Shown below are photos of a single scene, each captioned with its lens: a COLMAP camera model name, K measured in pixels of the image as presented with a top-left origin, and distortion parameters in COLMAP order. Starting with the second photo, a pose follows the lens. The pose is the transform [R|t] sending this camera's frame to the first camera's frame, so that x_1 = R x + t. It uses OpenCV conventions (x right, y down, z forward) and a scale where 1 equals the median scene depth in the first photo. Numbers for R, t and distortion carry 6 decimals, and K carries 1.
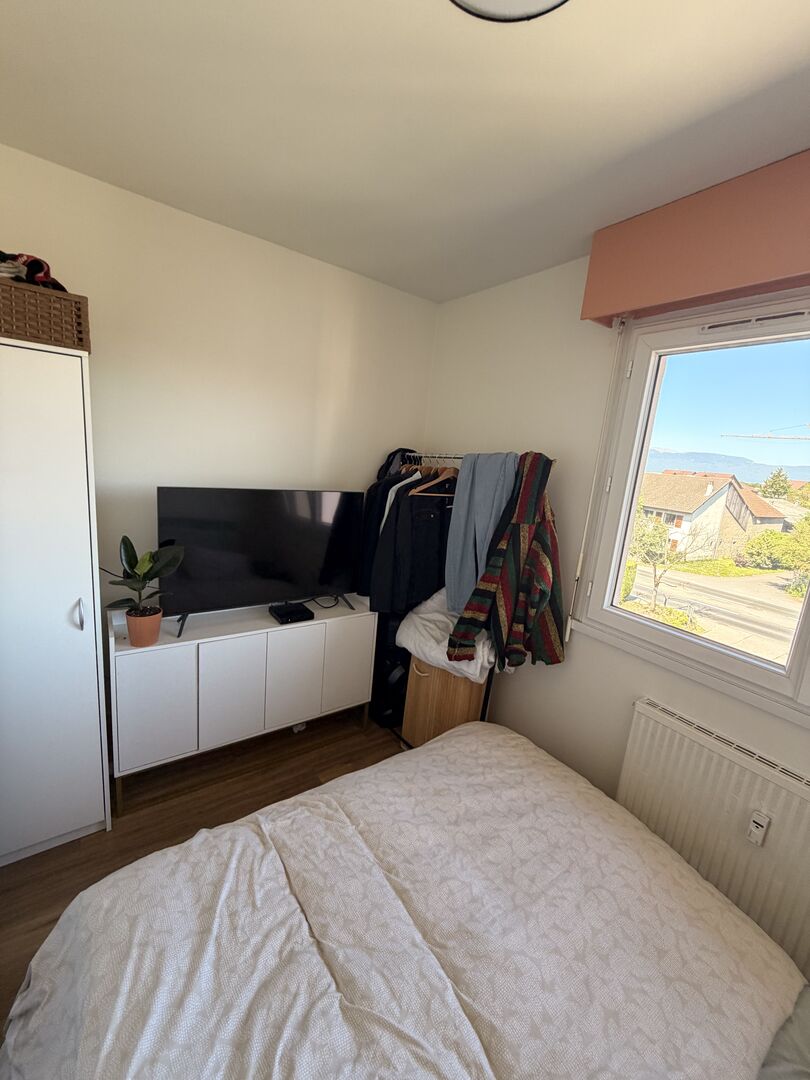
lens RADIAL K [[429.6, 0, 403.8], [0, 429.6, 536.8], [0, 0, 1]] dist [-0.003930, -0.000191]
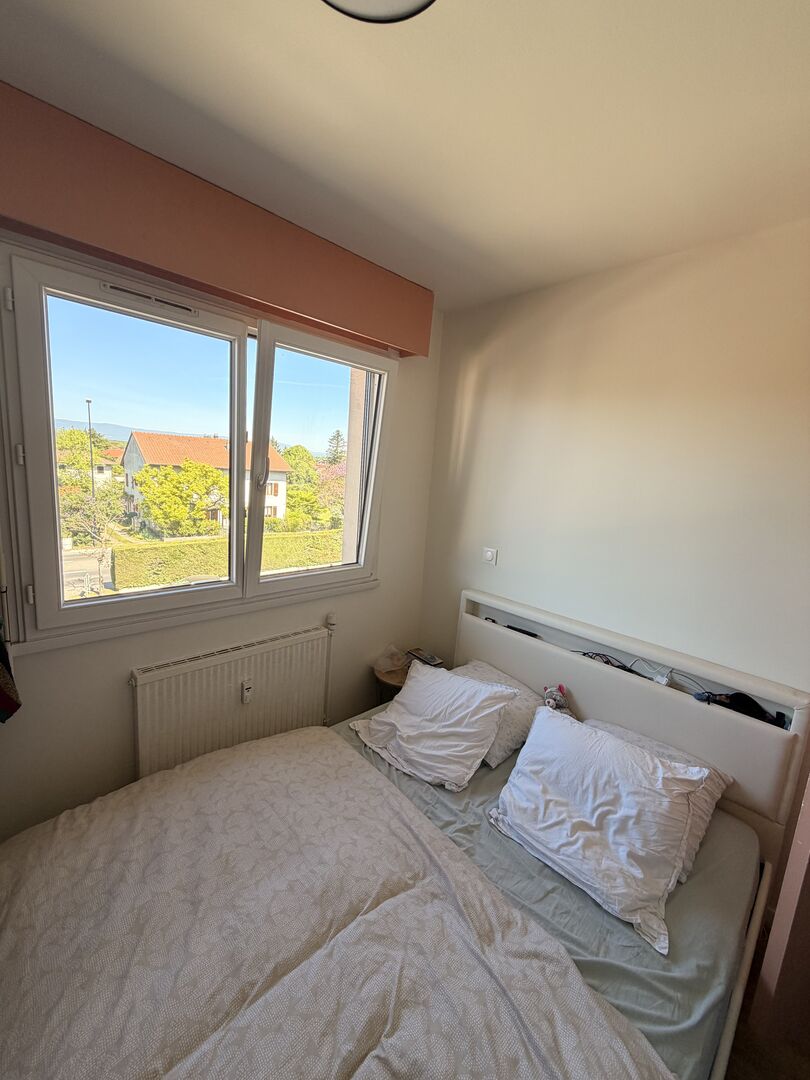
lens RADIAL K [[429.6, 0, 402.8], [0, 429.6, 539.6], [0, 0, 1]] dist [-0.003930, -0.000191]
pose [[-0.146324, -0.266866, 0.952561, -0.572344], [0.105840, 0.953174, 0.283296, -0.186517], [-0.983558, 0.142272, -0.111227, 0.675537]]
